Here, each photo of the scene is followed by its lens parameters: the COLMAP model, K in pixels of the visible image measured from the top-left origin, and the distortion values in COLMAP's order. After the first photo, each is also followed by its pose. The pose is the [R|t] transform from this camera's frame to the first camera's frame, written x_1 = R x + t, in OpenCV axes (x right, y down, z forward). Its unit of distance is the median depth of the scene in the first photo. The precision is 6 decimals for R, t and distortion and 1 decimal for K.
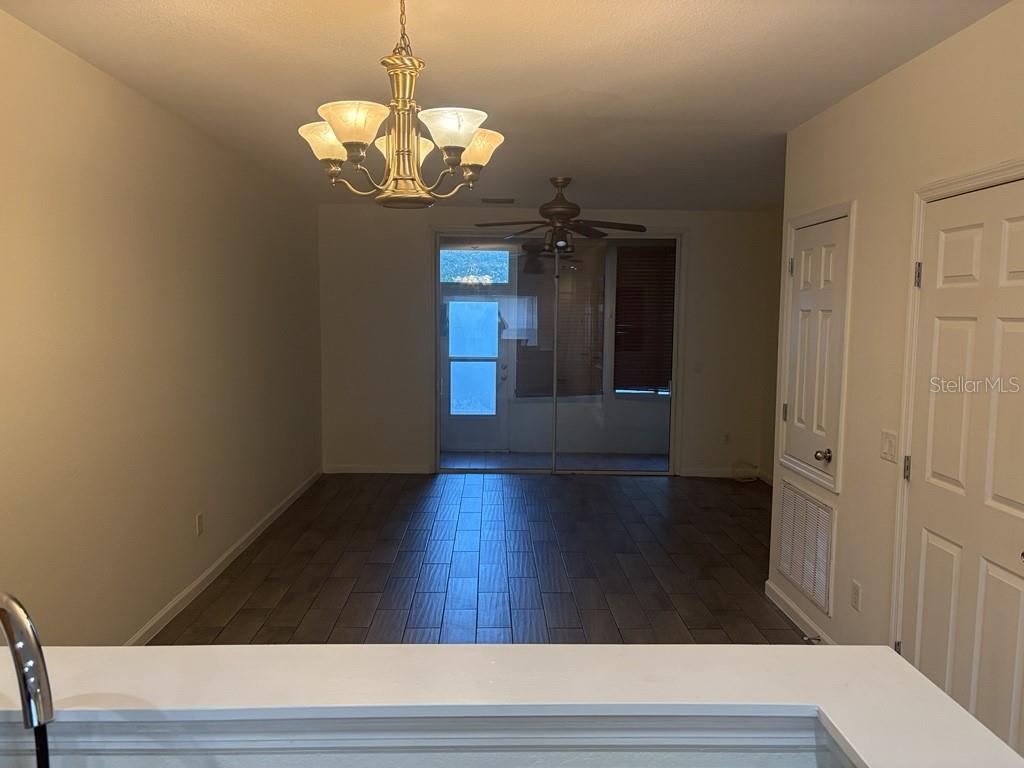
lens RADIAL K [[773.0, 0, 520.5], [0, 773.0, 390.5], [0, 0, 1]] dist [0.044489, -0.042623]
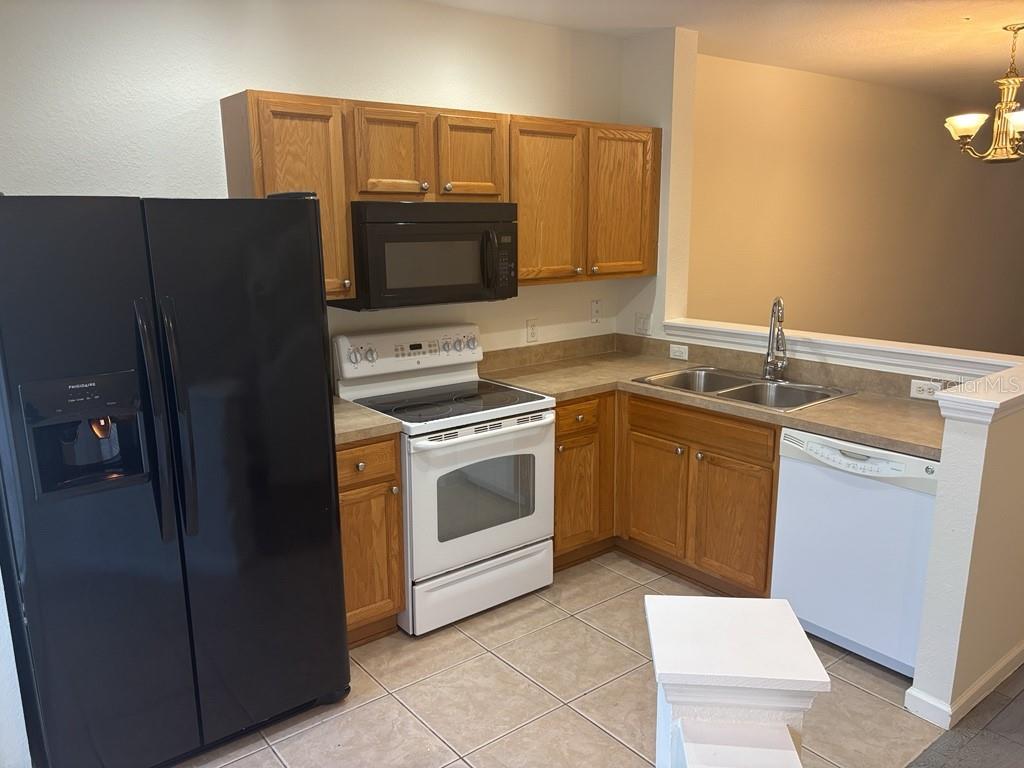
lens RADIAL K [[773.0, 0, 510.0], [0, 773.0, 388.5], [0, 0, 1]] dist [0.044489, -0.042623]
pose [[0.593405, 0.154544, -0.789928, 0.266592], [-0.065604, 0.987415, 0.143899, 0.034056], [0.802226, -0.033568, 0.596076, -0.385807]]
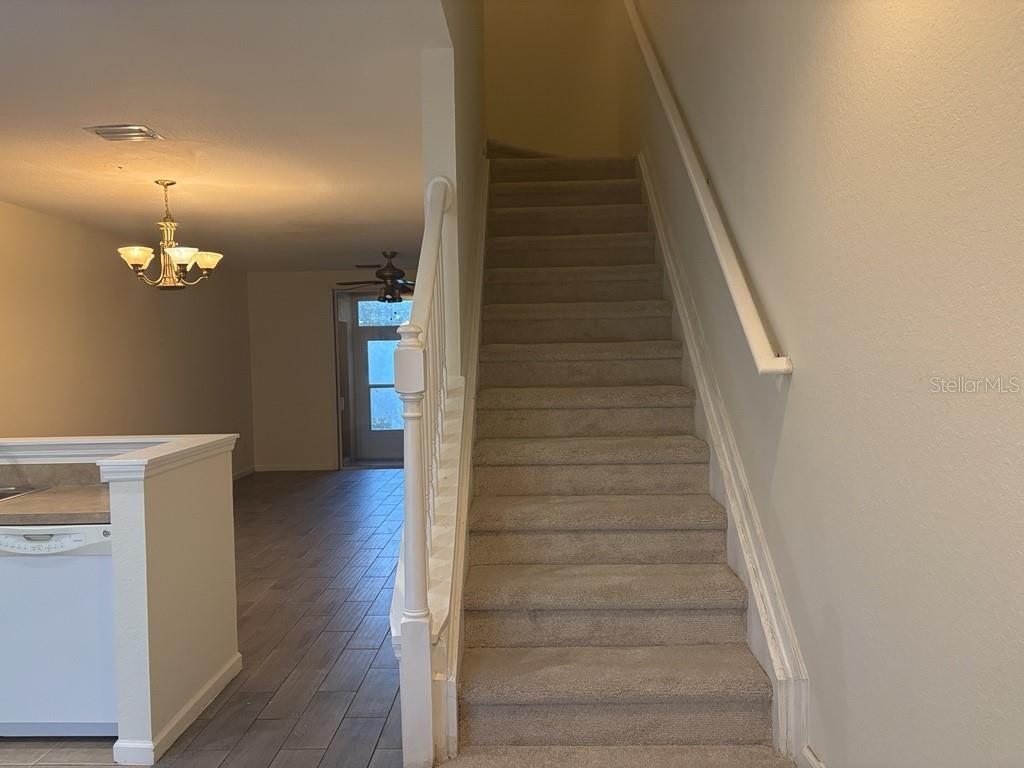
lens RADIAL K [[773.0, 0, 508.1], [0, 773.0, 392.5], [0, 0, 1]] dist [0.044489, -0.042623]
pose [[0.997713, -0.029056, -0.061021, 0.353733], [0.025799, 0.998235, -0.053499, 0.071786], [0.062468, 0.051802, 0.996702, -0.416392]]
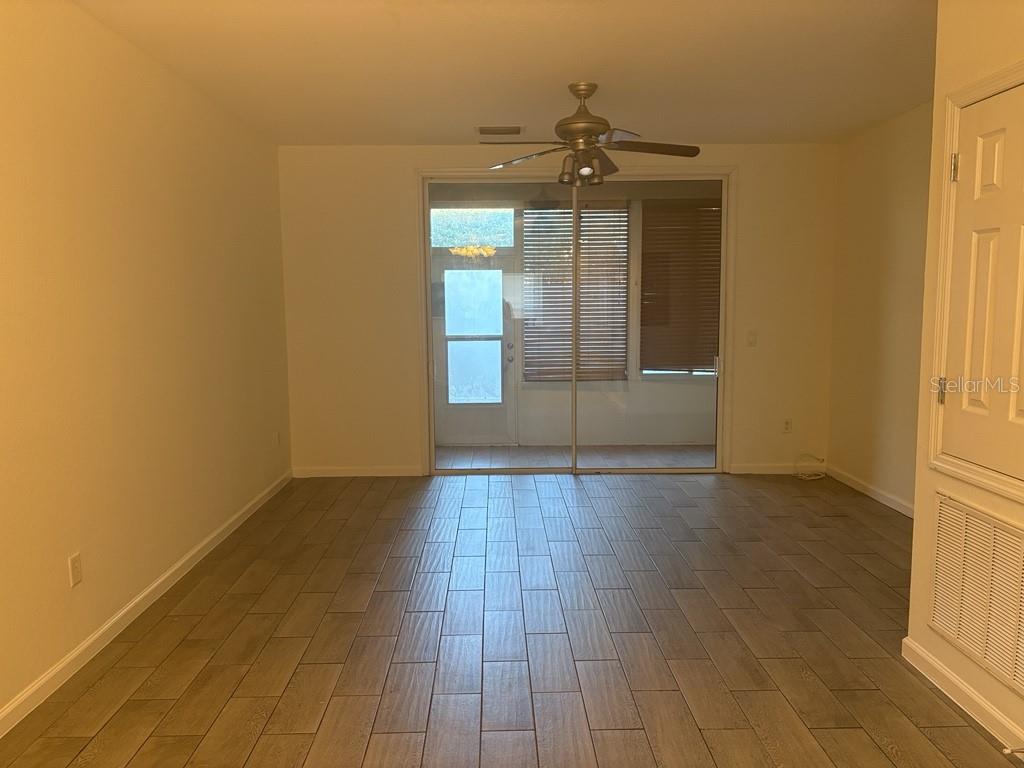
lens RADIAL K [[773.0, 0, 513.6], [0, 773.0, 391.6], [0, 0, 1]] dist [0.044489, -0.042623]
pose [[0.999700, -0.019104, -0.015323, -0.009426], [0.019379, 0.999651, 0.017969, 0.007196], [0.014974, -0.018261, 0.999721, 0.244131]]
